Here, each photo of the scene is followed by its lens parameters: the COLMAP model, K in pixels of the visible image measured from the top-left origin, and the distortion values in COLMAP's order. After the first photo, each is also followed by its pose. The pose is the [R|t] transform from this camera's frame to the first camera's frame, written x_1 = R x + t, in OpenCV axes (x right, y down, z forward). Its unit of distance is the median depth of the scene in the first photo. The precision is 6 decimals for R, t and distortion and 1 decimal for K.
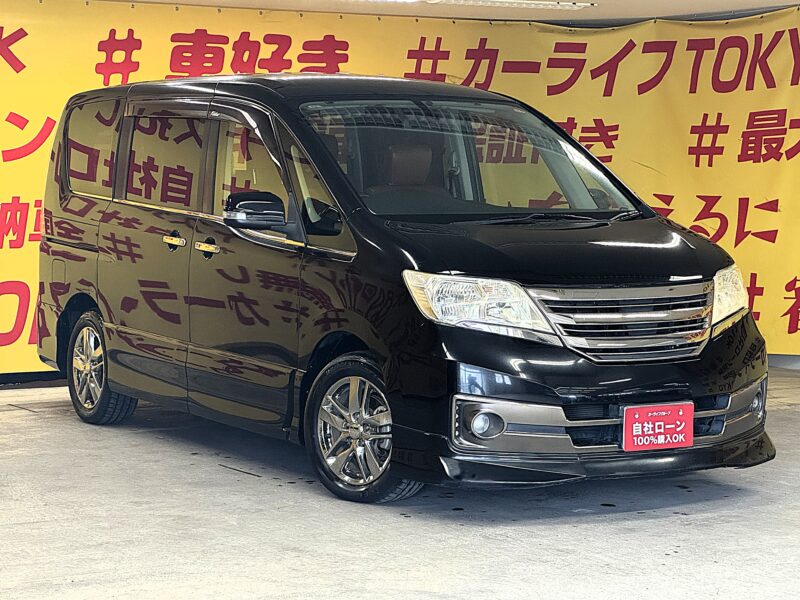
lens RADIAL K [[1865.6, 0, 385.9], [0, 1865.6, 298.9], [0, 0, 1]] dist [0.173974, -0.175954]
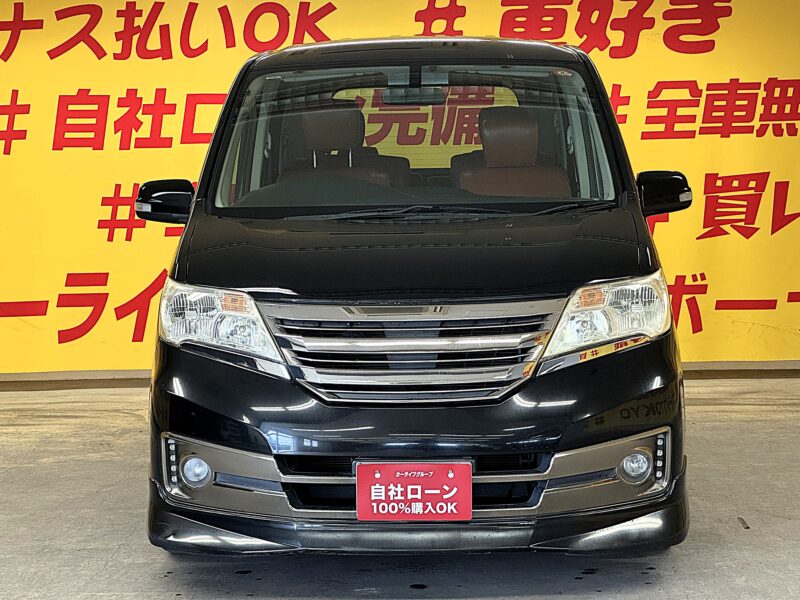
lens RADIAL K [[1865.6, 0, 385.9], [0, 1865.6, 298.9], [0, 0, 1]] dist [0.173974, -0.175954]
pose [[0.847454, 0.027220, -0.530170, 0.529509], [-0.019487, 0.999607, 0.020173, -0.024034], [0.530511, -0.006764, 0.847651, 0.353583]]
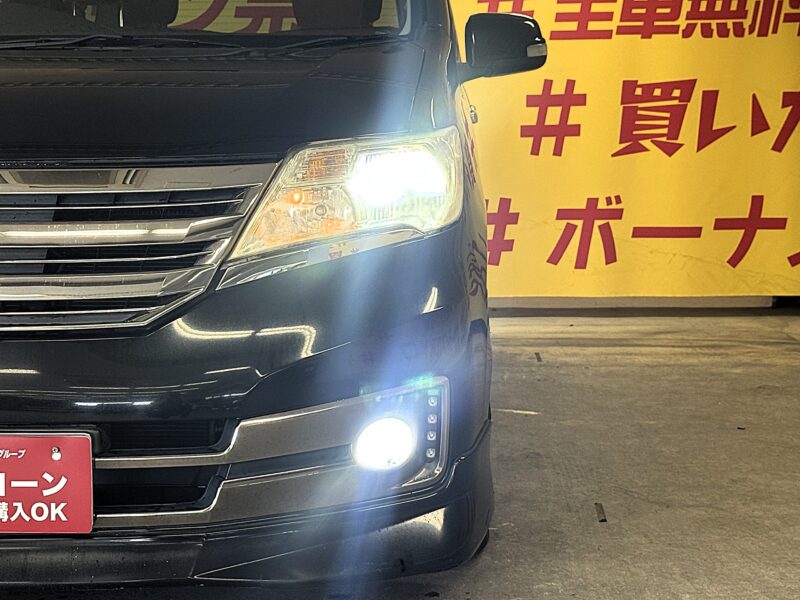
lens RADIAL K [[1613.0, 0, 401.3], [0, 1613.0, 322.9], [0, 0, 1]] dist [0.082317, -0.091837]
pose [[0.844661, 0.059621, -0.531972, 0.424863], [-0.031087, 0.997564, 0.062443, 0.003794], [0.534399, -0.036205, 0.844457, 0.726451]]
